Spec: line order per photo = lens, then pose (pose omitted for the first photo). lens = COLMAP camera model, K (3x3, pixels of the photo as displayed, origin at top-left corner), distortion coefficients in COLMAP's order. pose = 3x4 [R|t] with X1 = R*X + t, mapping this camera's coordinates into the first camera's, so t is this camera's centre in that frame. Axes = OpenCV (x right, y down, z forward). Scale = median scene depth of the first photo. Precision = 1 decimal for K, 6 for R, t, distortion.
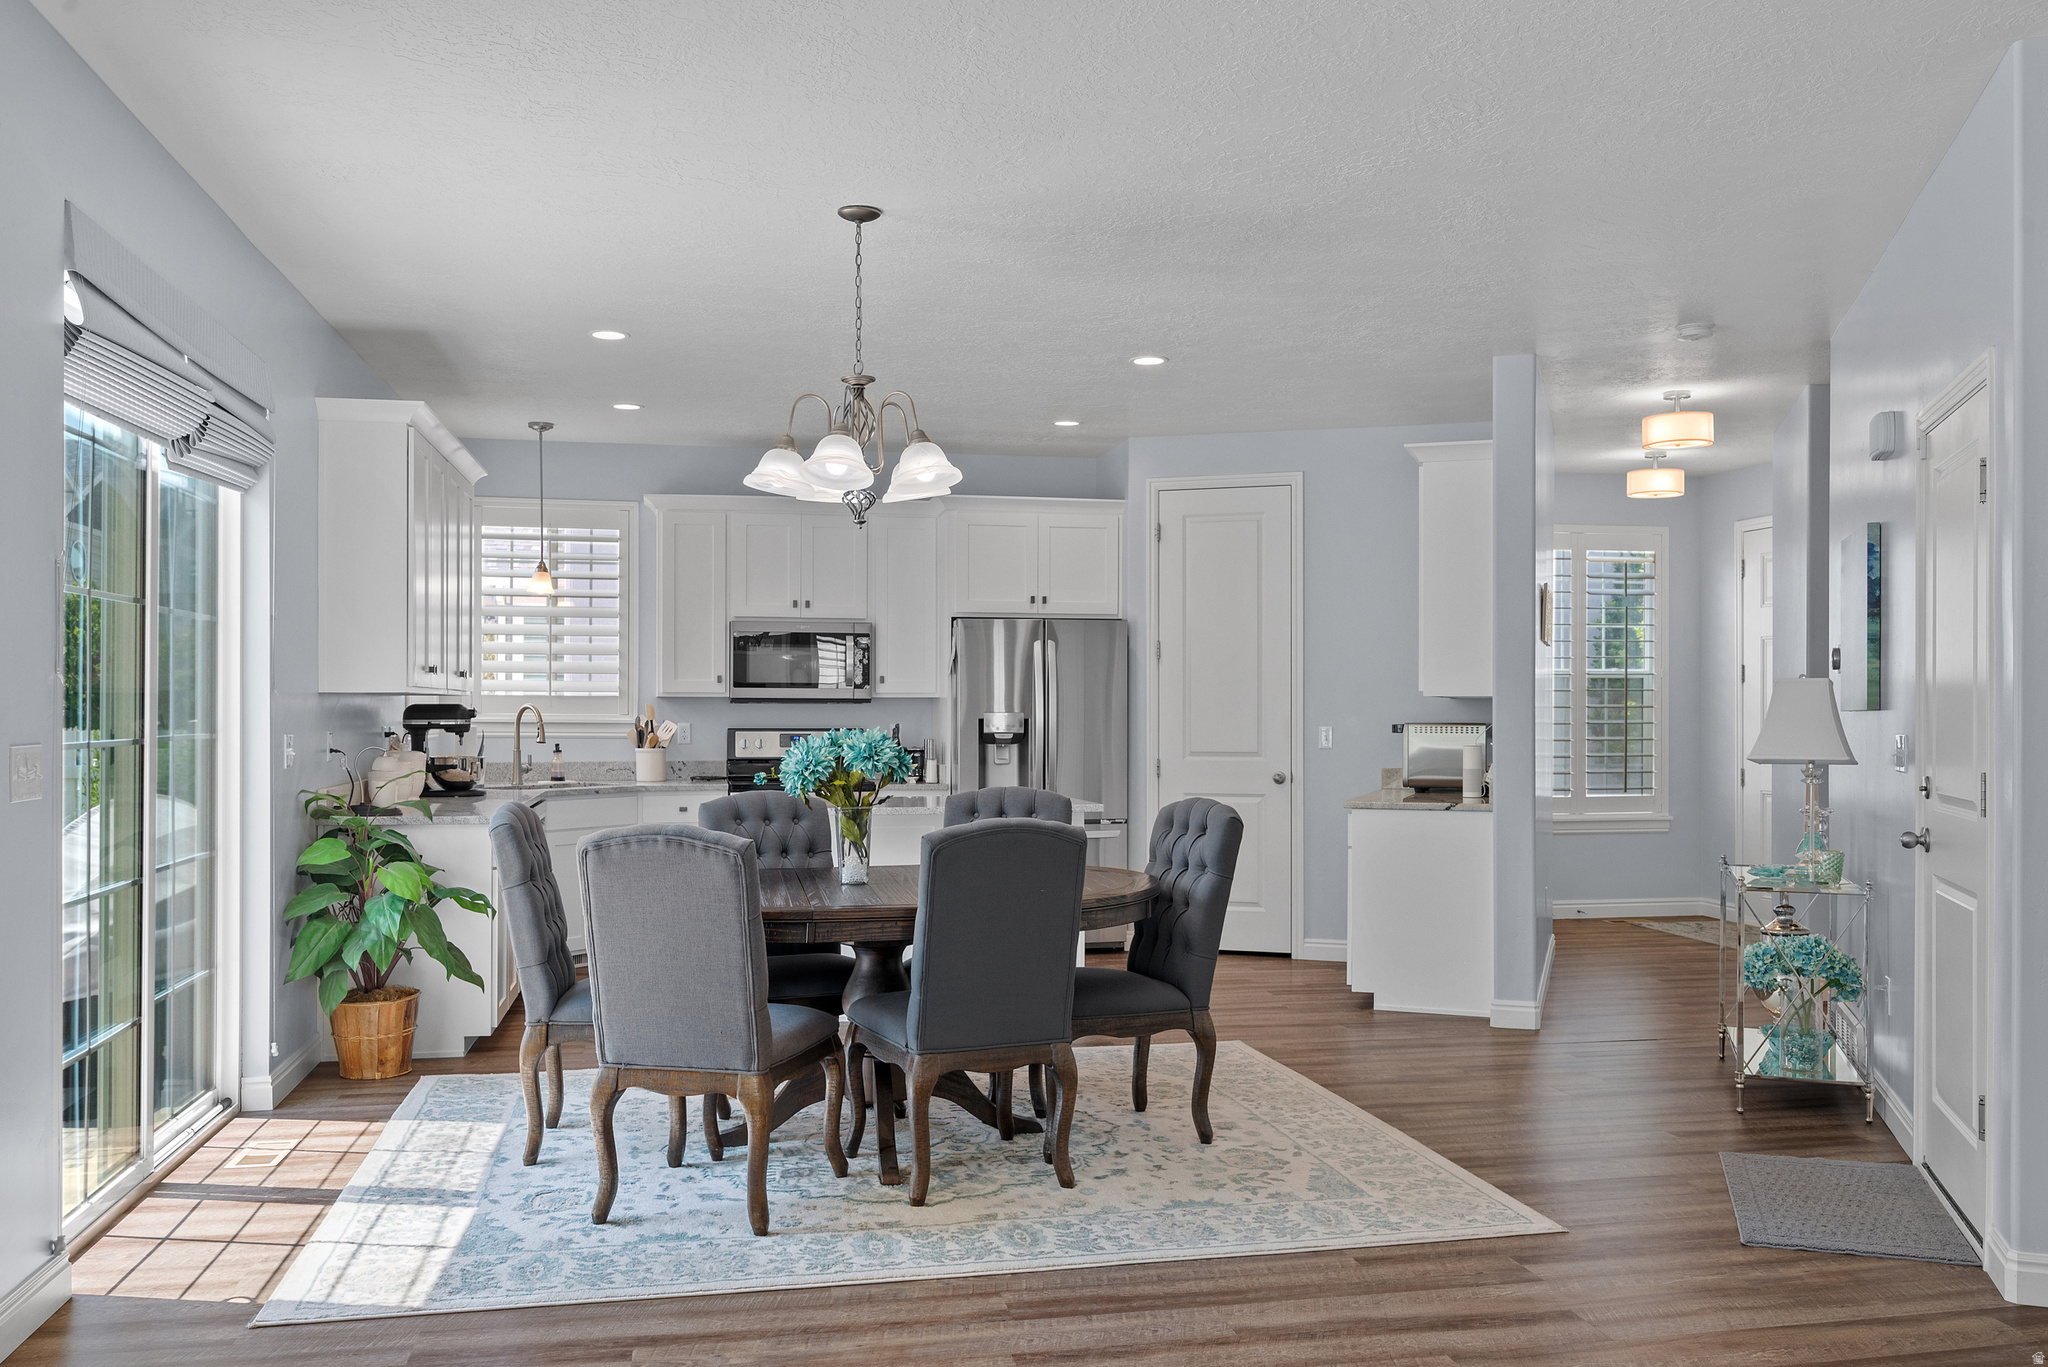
lens RADIAL K [[1644.1, 0, 1045.7], [0, 1644.1, 695.0], [0, 0, 1]] dist [-0.001765, -0.004260]
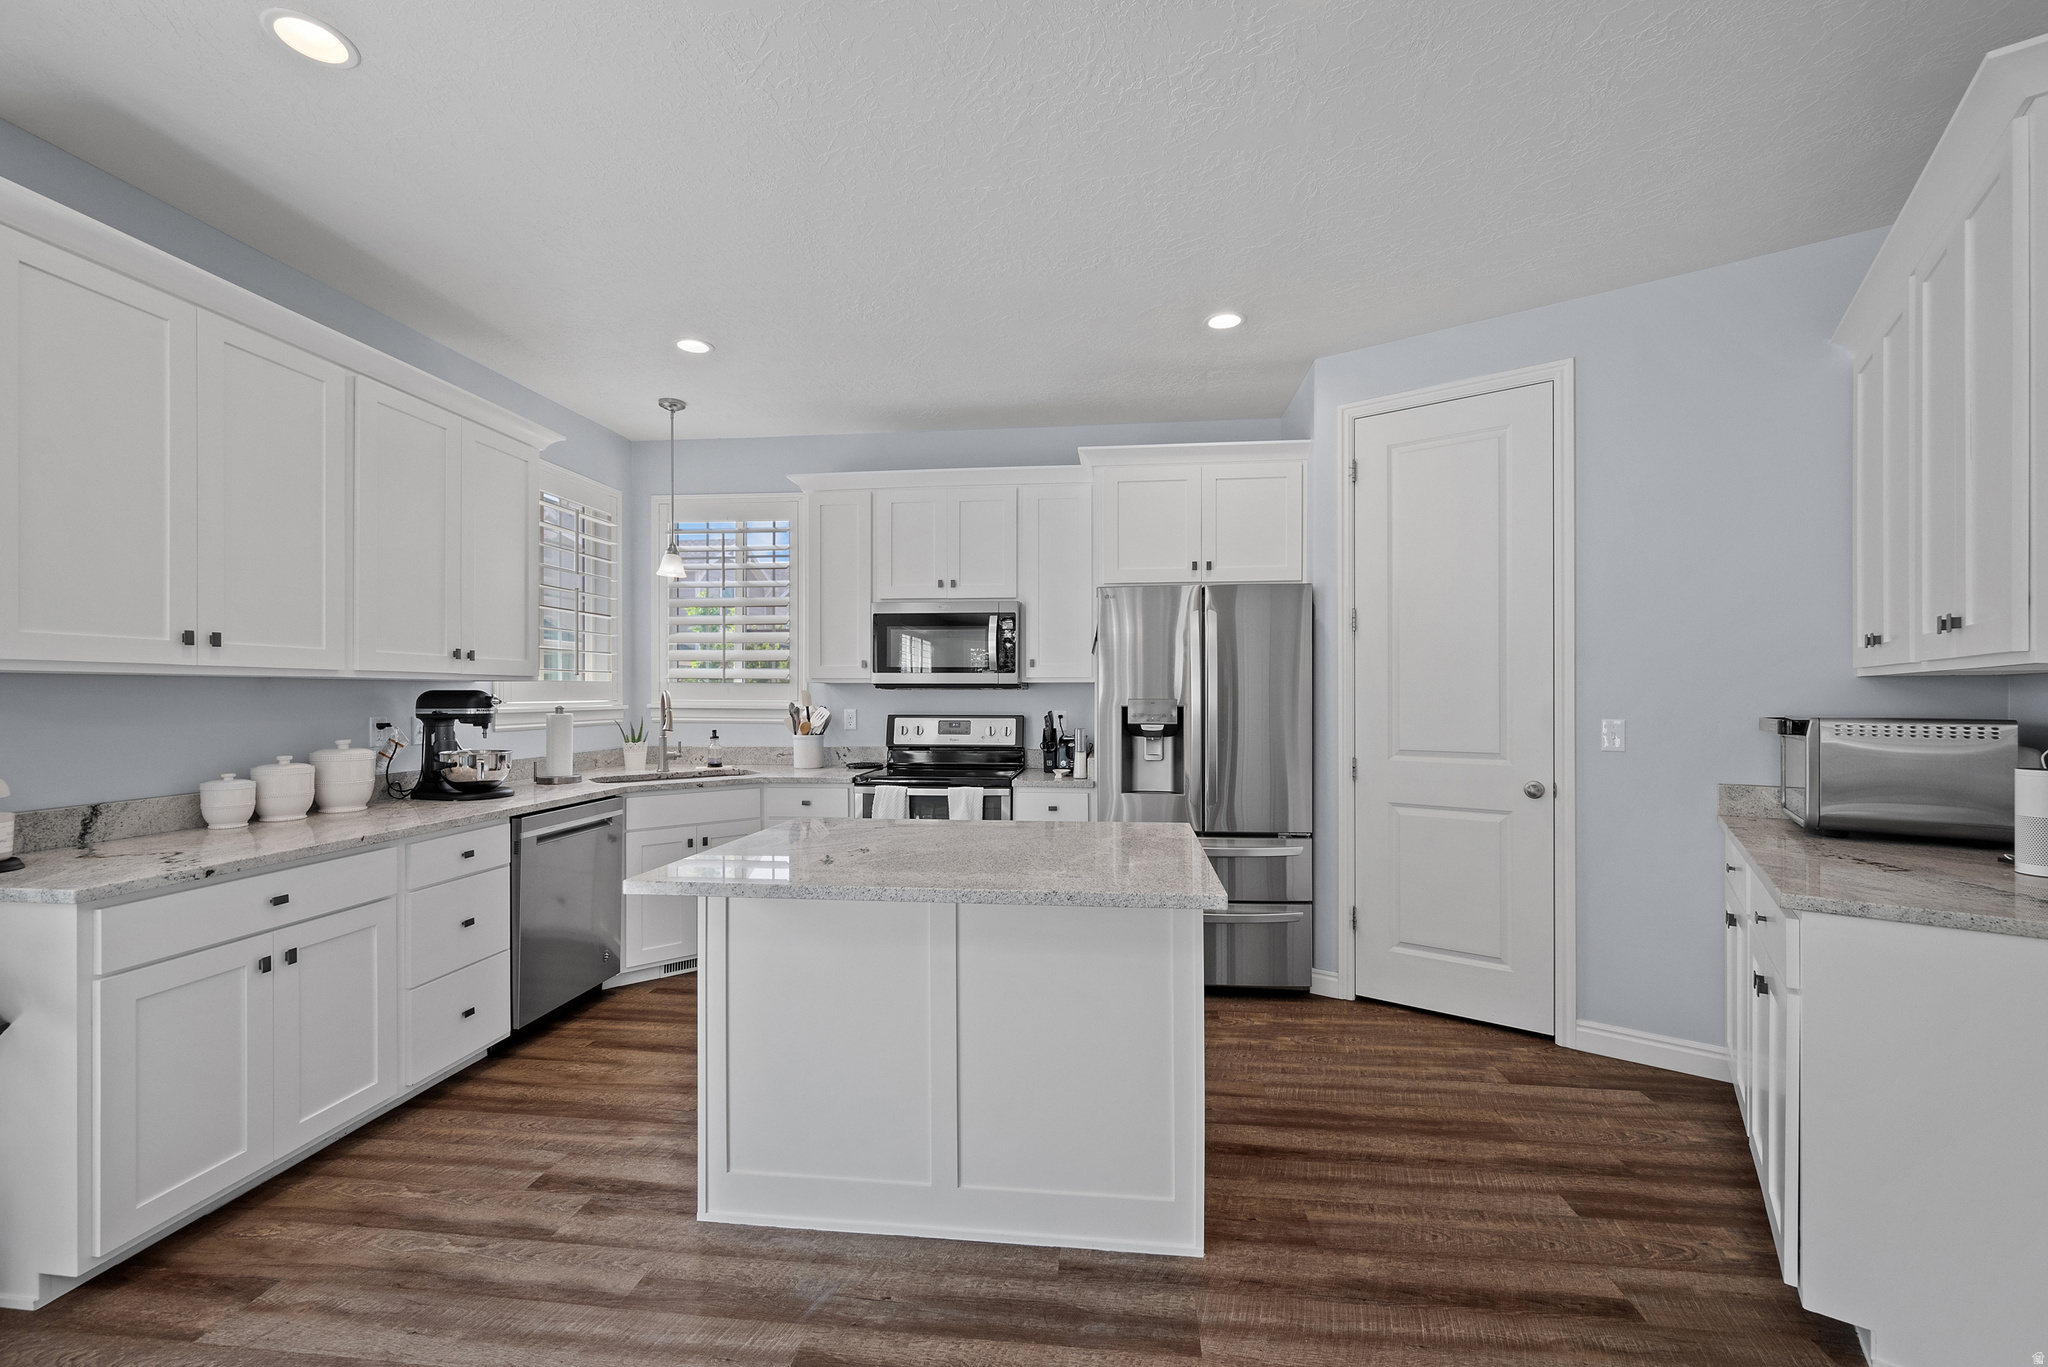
lens RADIAL K [[828.7, 0, 1026.4], [0, 828.7, 689.9], [0, 0, 1]] dist [0.003830, 0.000432]
pose [[0.946611, -0.003553, -0.322357, 0.056710], [0.004801, 0.999984, 0.003076, 0.005212], [0.322341, -0.004459, 0.946613, 0.678114]]
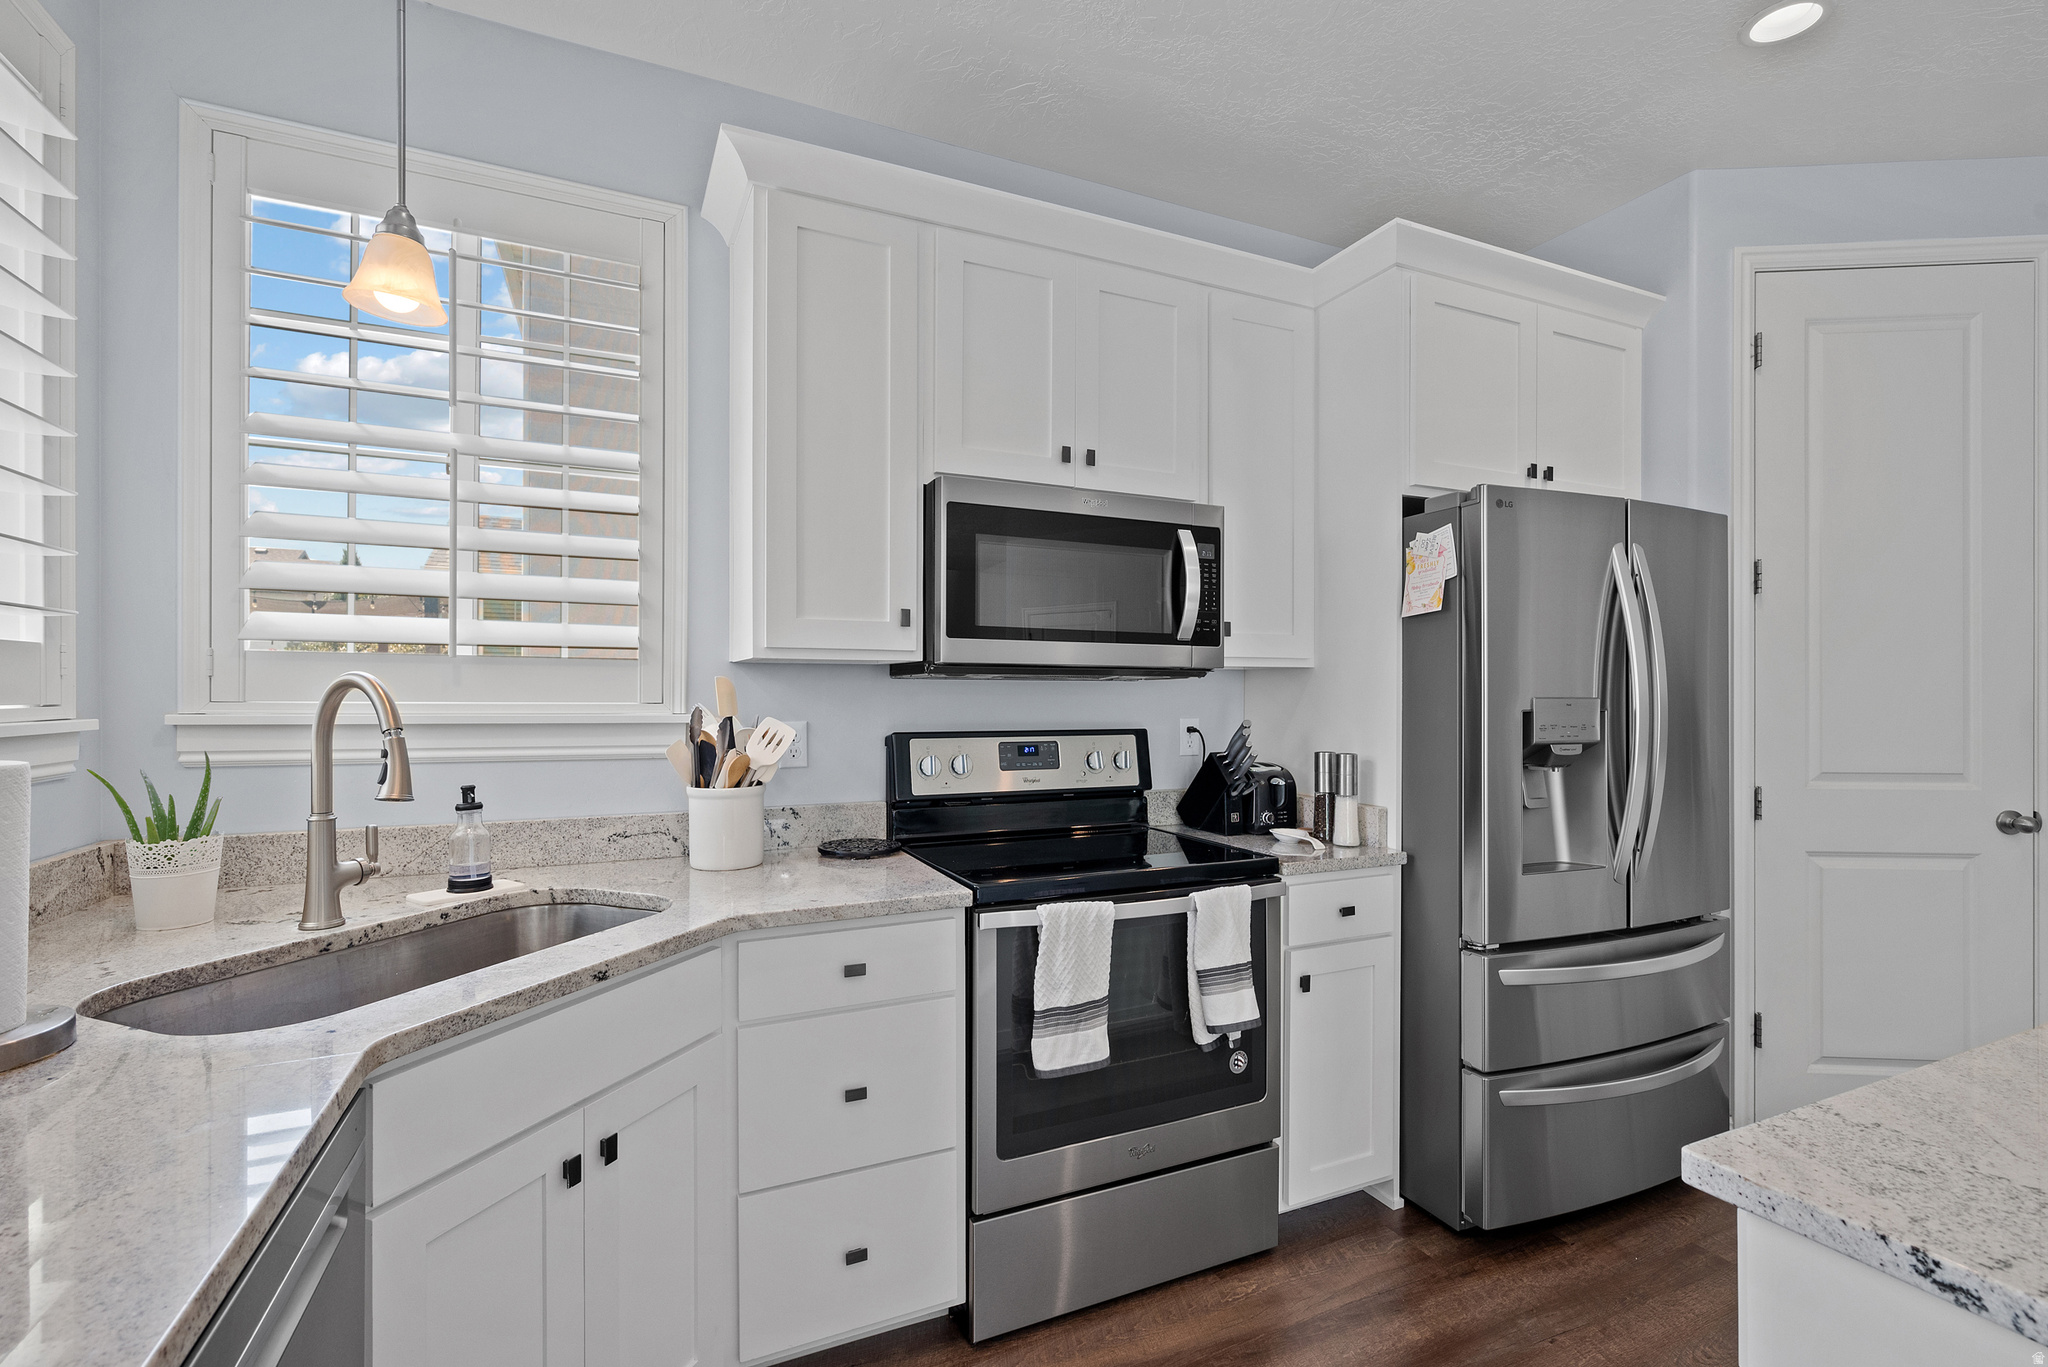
lens RADIAL K [[927.5, 0, 1045.1], [0, 927.5, 694.2], [0, 0, 1]] dist [0.001058, -0.000225]
pose [[0.975205, -0.000094, 0.221302, -0.256060], [-0.001222, 0.999982, 0.005811, 0.009904], [-0.221299, -0.005937, 0.975188, 0.905822]]
